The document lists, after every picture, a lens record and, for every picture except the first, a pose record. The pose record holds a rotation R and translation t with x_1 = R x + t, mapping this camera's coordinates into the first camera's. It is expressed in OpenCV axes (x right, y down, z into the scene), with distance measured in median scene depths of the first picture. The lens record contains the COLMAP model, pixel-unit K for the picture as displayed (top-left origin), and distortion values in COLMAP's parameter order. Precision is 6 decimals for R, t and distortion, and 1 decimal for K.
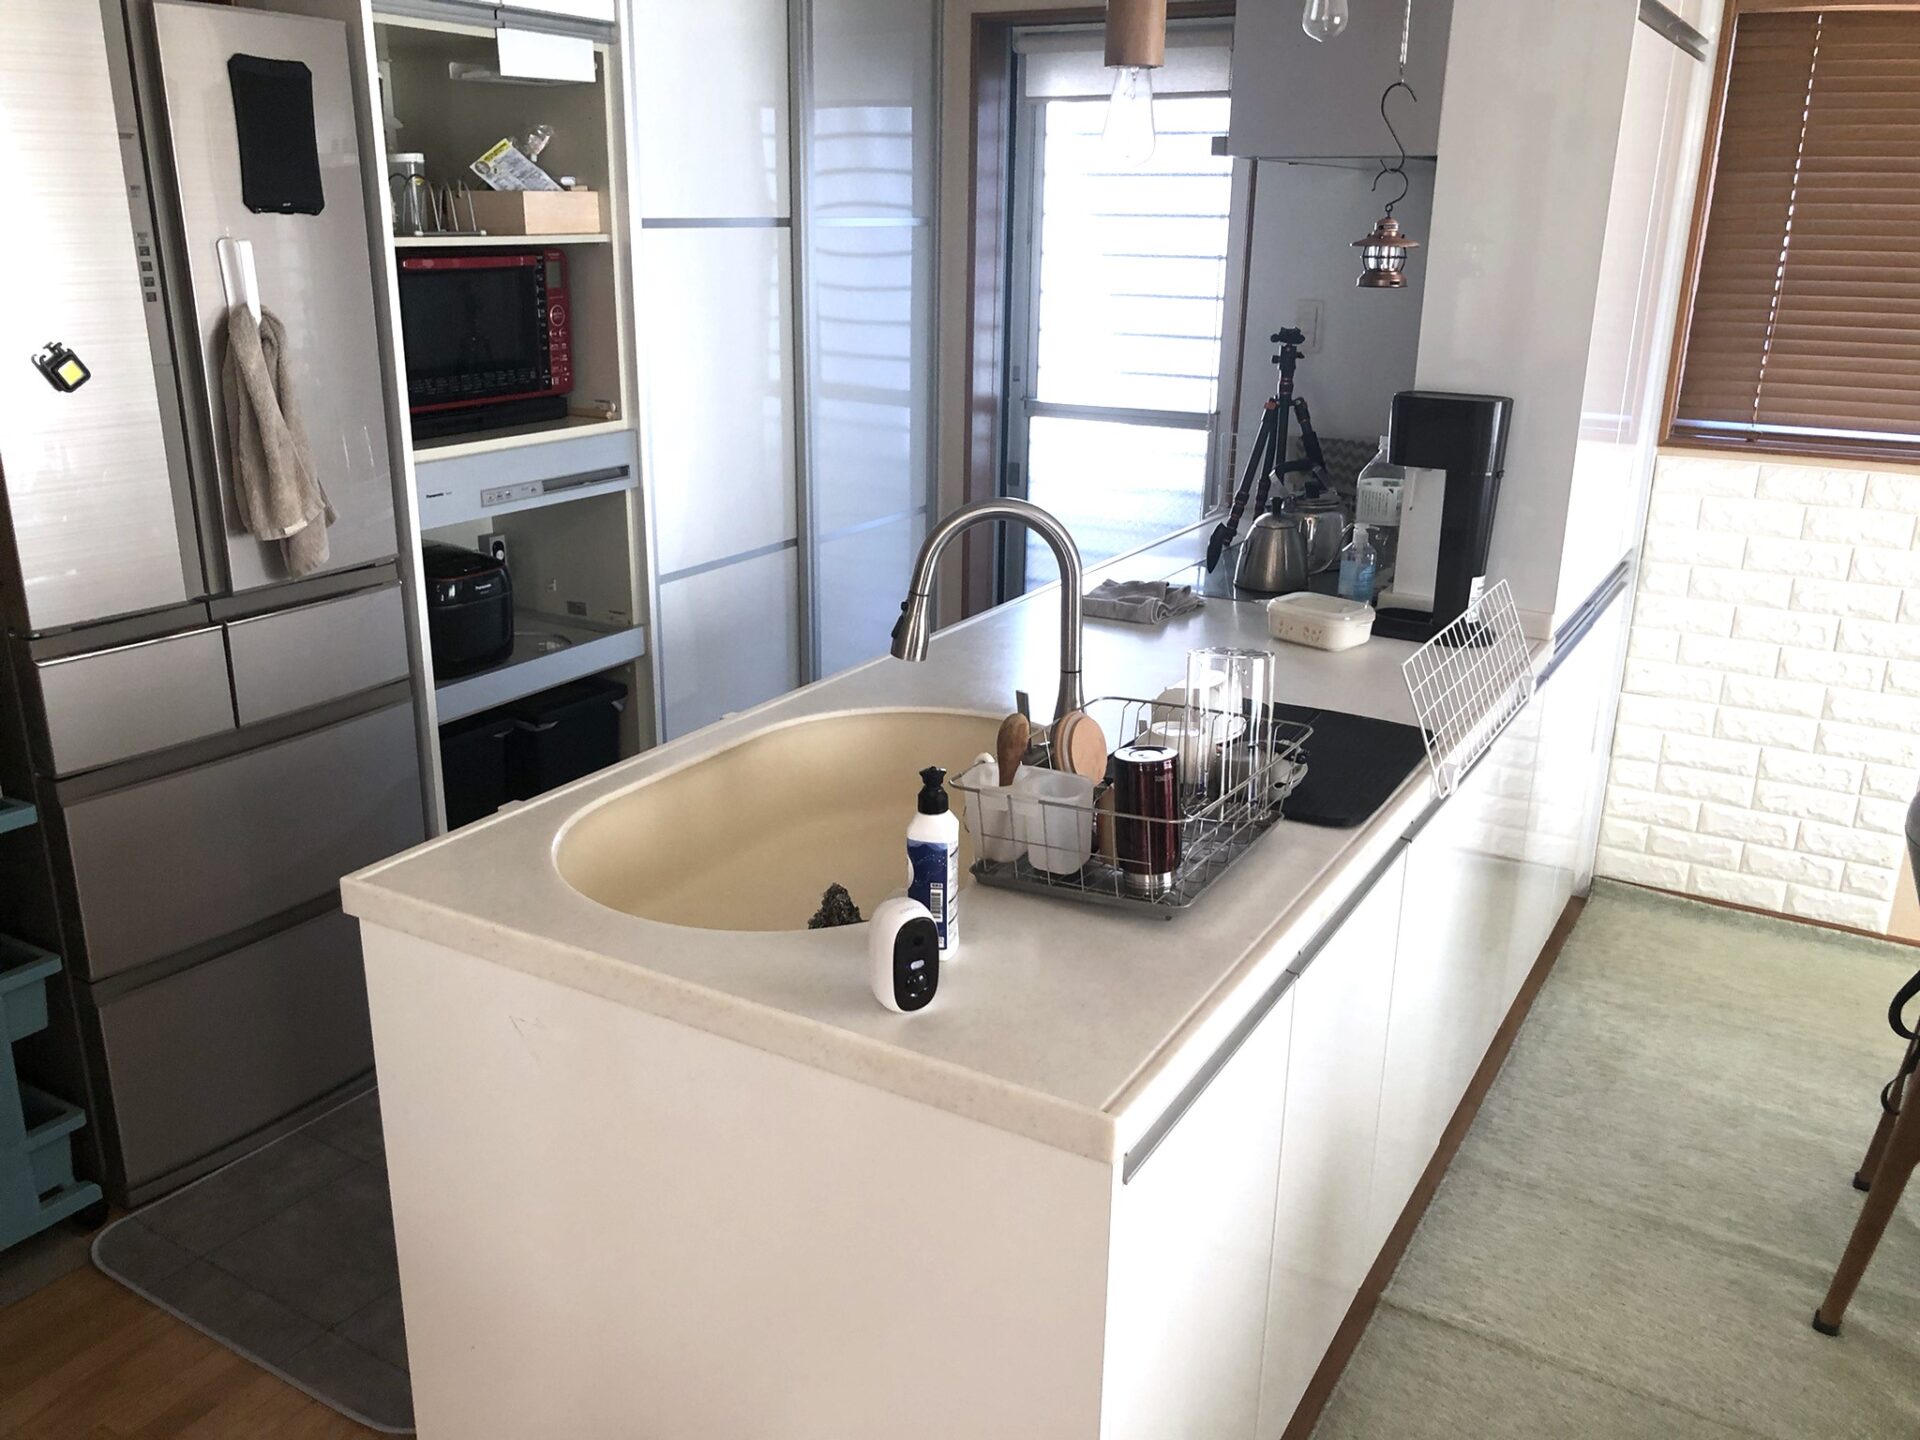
lens RADIAL K [[1567.1, 0, 960.0], [0, 1567.1, 720.0], [0, 0, 1]] dist [0.008476, -0.005046]
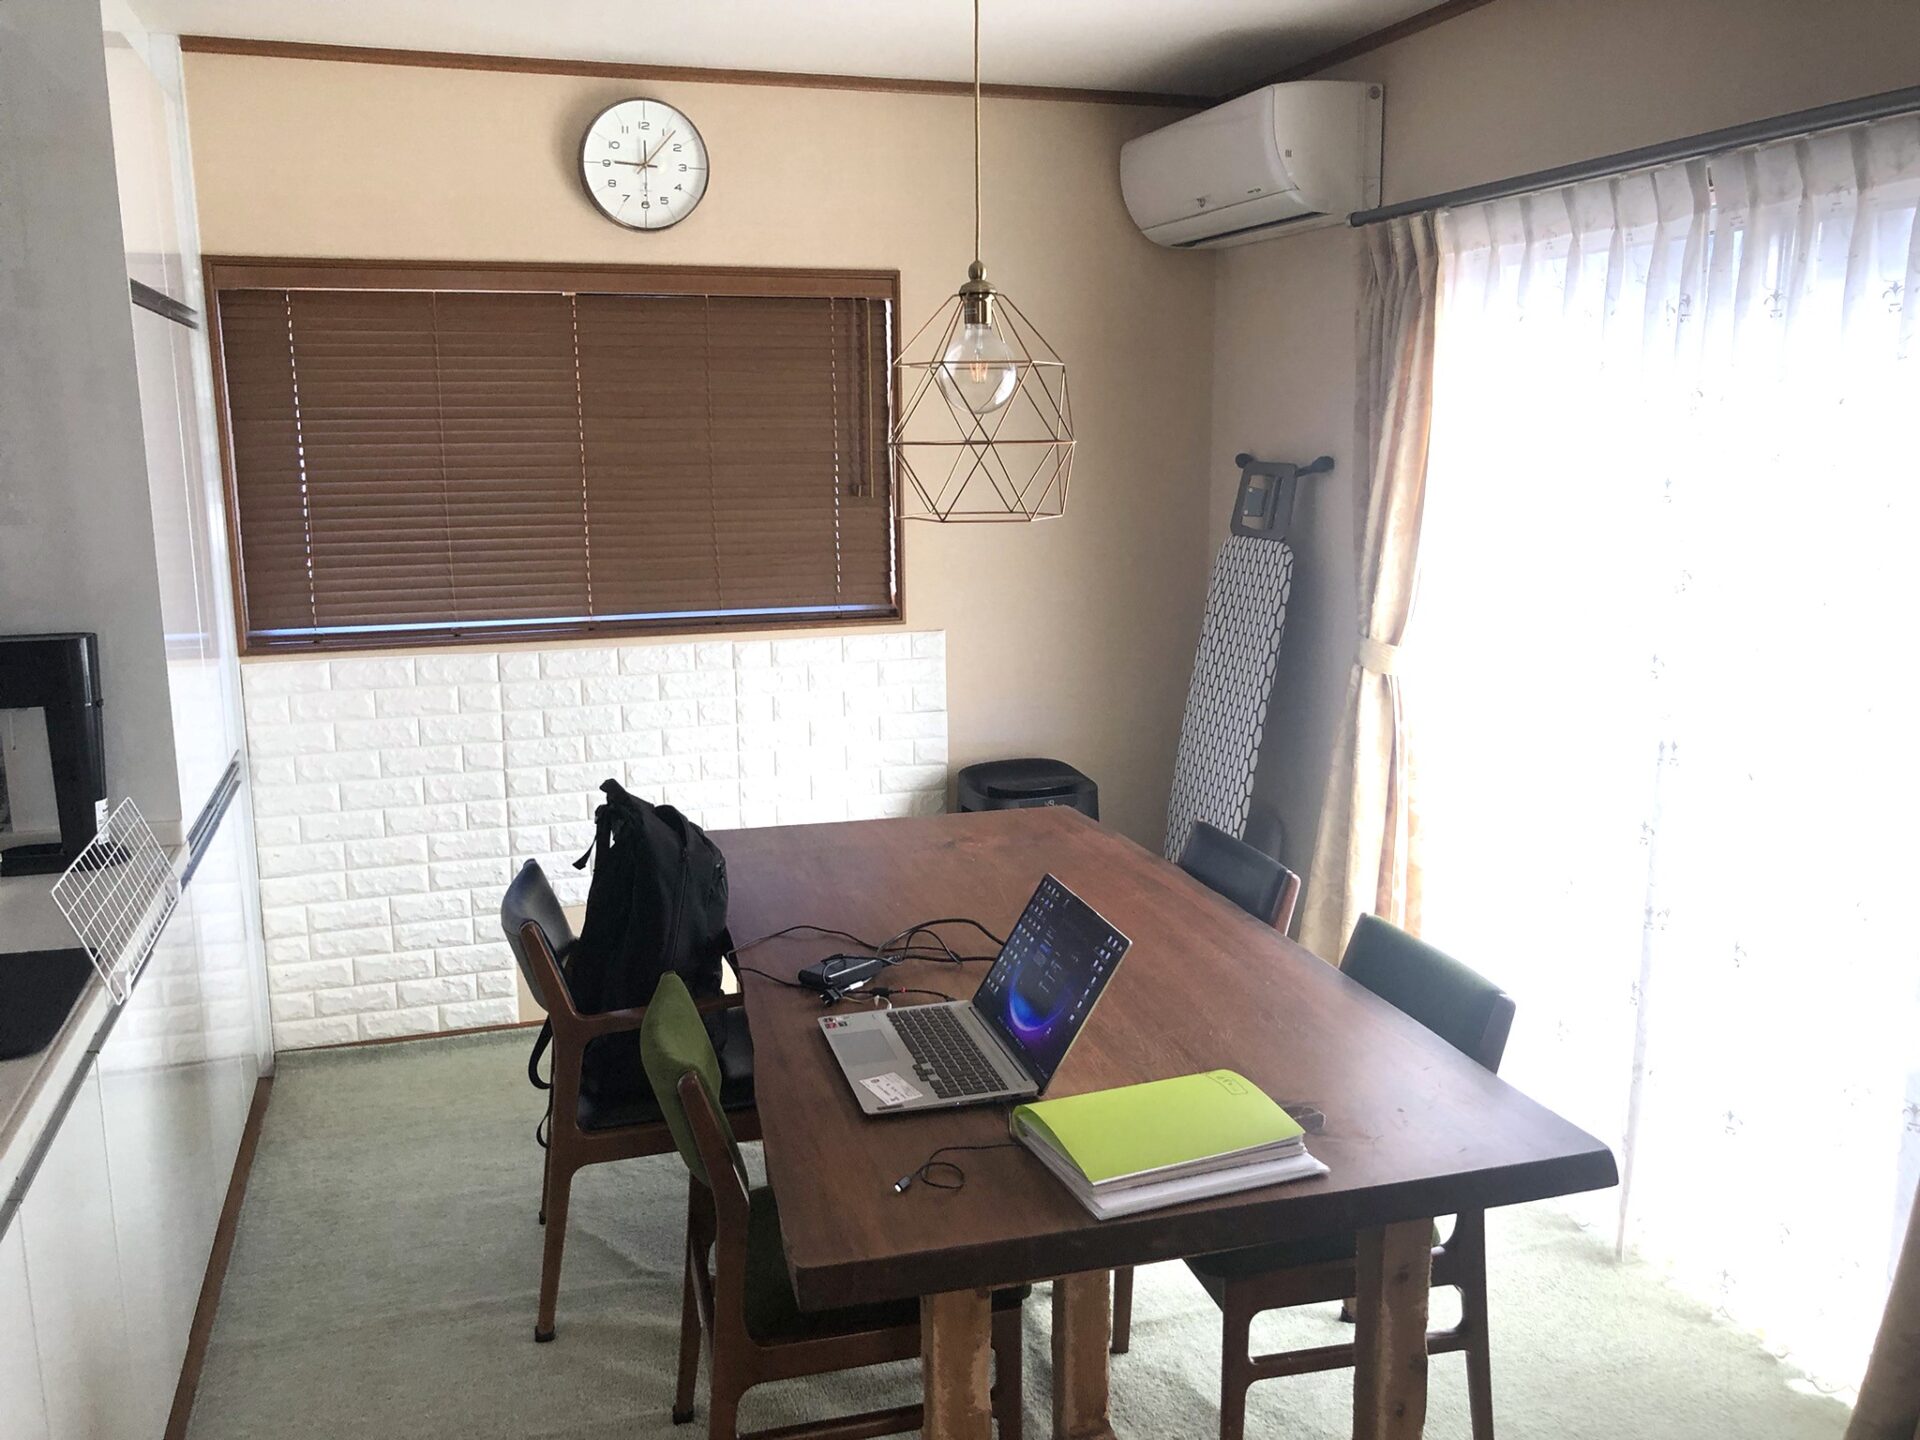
lens RADIAL K [[1692.4, 0, 960.0], [0, 1692.4, 720.0], [0, 0, 1]] dist [-0.011549, 0.071320]
pose [[0.676474, -0.156775, 0.719587, -0.082735], [0.247012, 0.968782, -0.021146, 0.021415], [-0.693807, 0.192052, 0.694080, -0.185030]]
